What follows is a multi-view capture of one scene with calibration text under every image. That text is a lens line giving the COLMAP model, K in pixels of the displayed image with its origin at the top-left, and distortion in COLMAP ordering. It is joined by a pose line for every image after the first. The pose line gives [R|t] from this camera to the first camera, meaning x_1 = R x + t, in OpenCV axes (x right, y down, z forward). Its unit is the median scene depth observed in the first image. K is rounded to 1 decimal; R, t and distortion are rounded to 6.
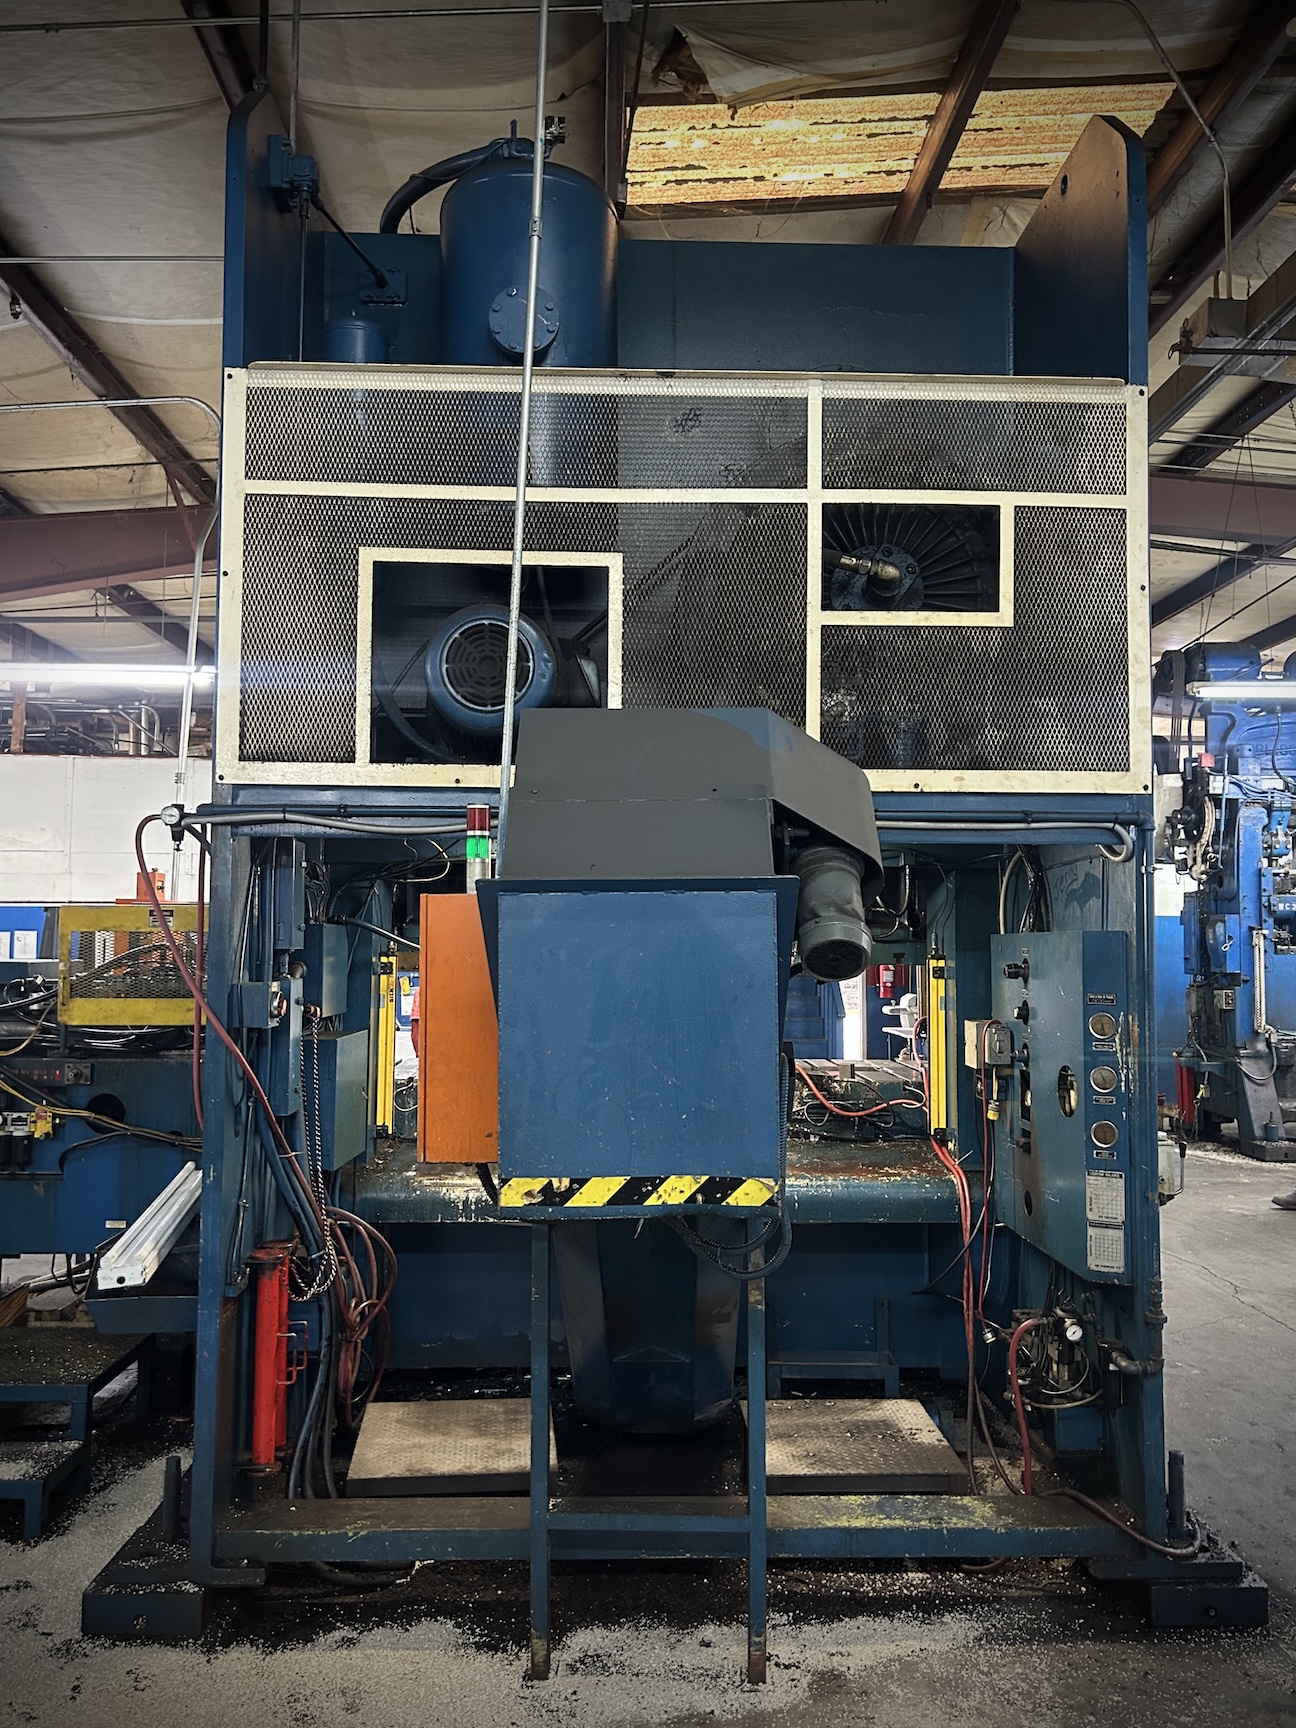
lens RADIAL K [[1313.9, 0, 648.0], [0, 1313.9, 864.0], [0, 0, 1]] dist [0.041244, -0.043136]
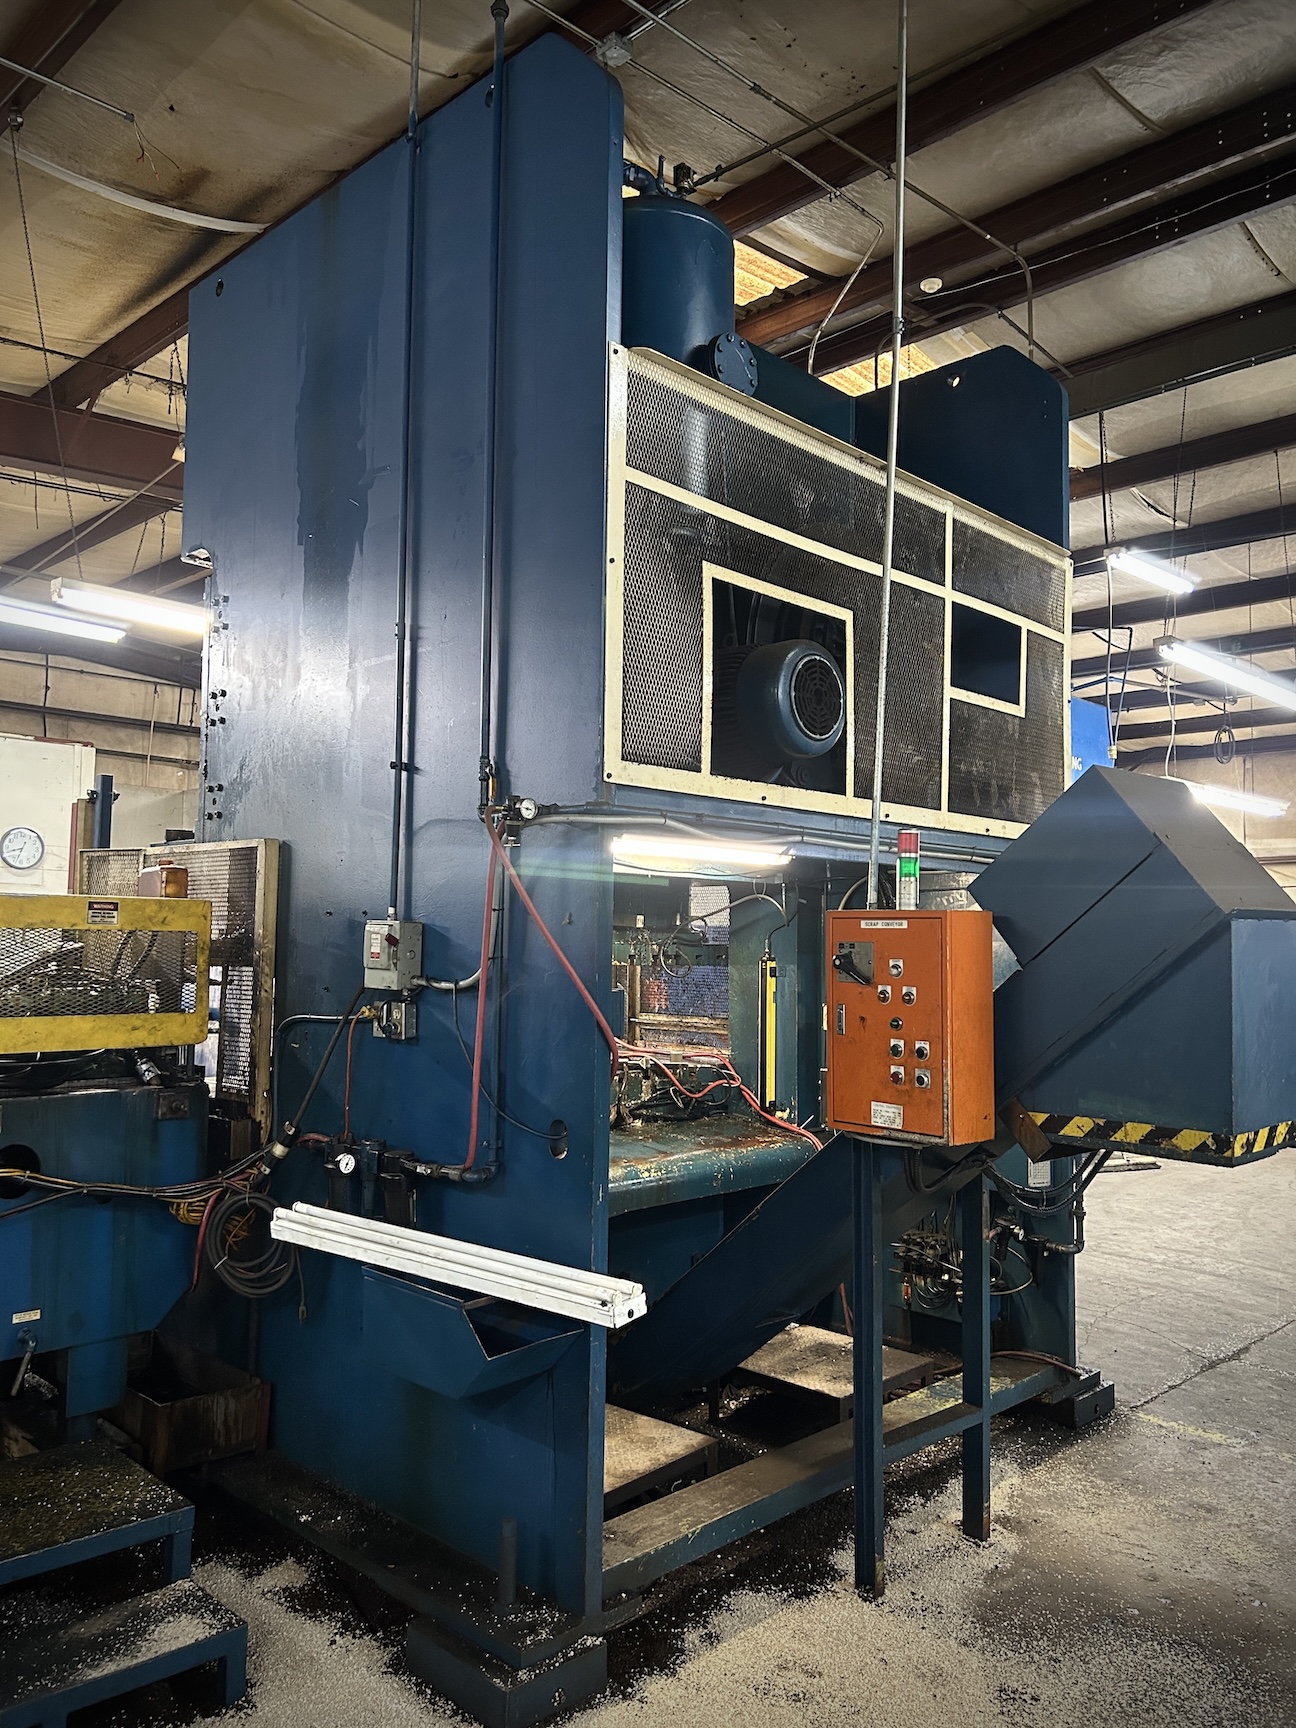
lens RADIAL K [[1321.9, 0, 655.2], [0, 1321.9, 858.7], [0, 0, 1]] dist [0.057961, -0.058945]
pose [[0.709283, 0.049726, 0.703168, -0.949499], [-0.052261, 0.998473, -0.017893, 0.009042], [-0.702984, -0.024057, 0.710799, 0.294186]]
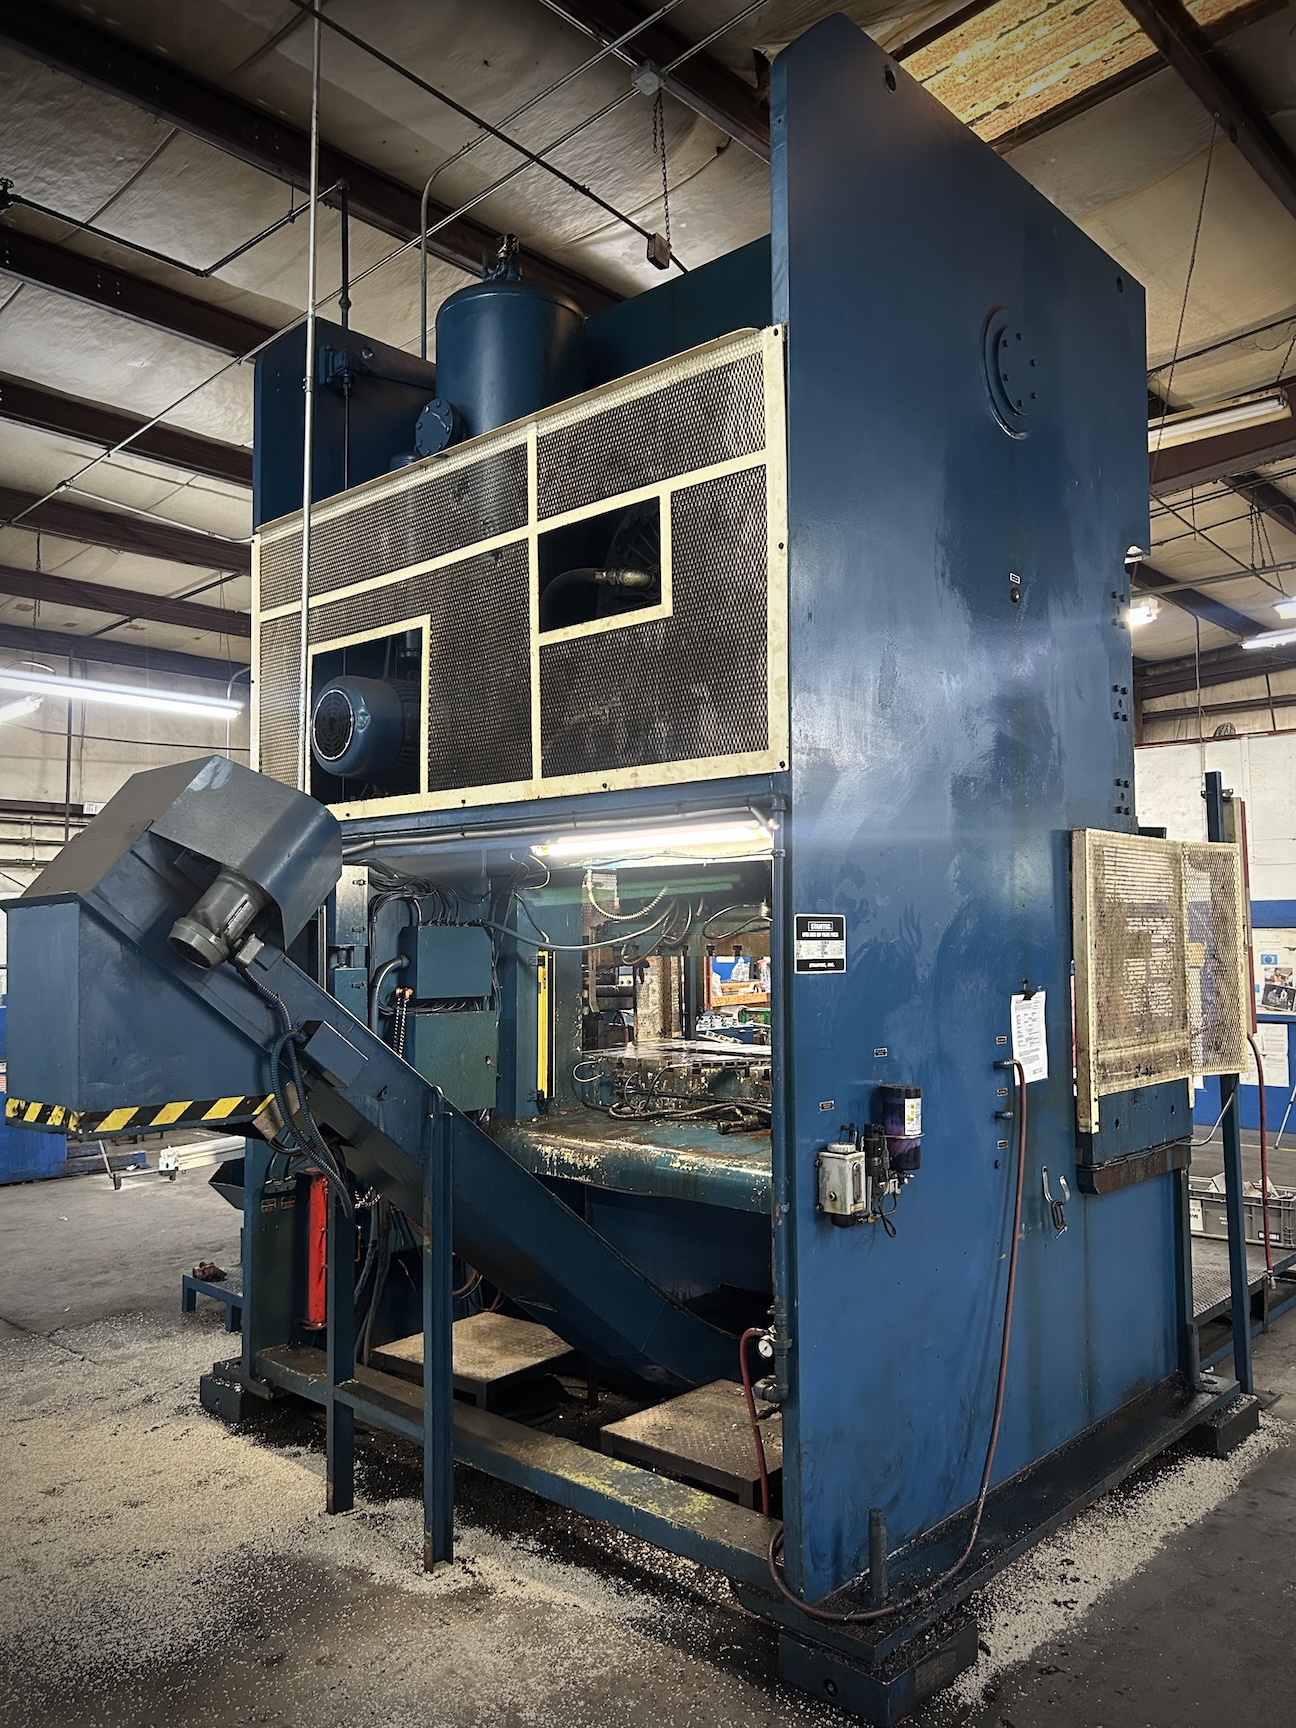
lens RADIAL K [[1302.9, 0, 625.5], [0, 1302.9, 869.9], [0, 0, 1]] dist [0.046848, -0.058675]
pose [[0.707333, -0.047595, -0.705276, 0.934463], [0.051230, 0.998559, -0.016007, 0.023962], [0.705021, -0.024809, 0.708752, 0.280277]]
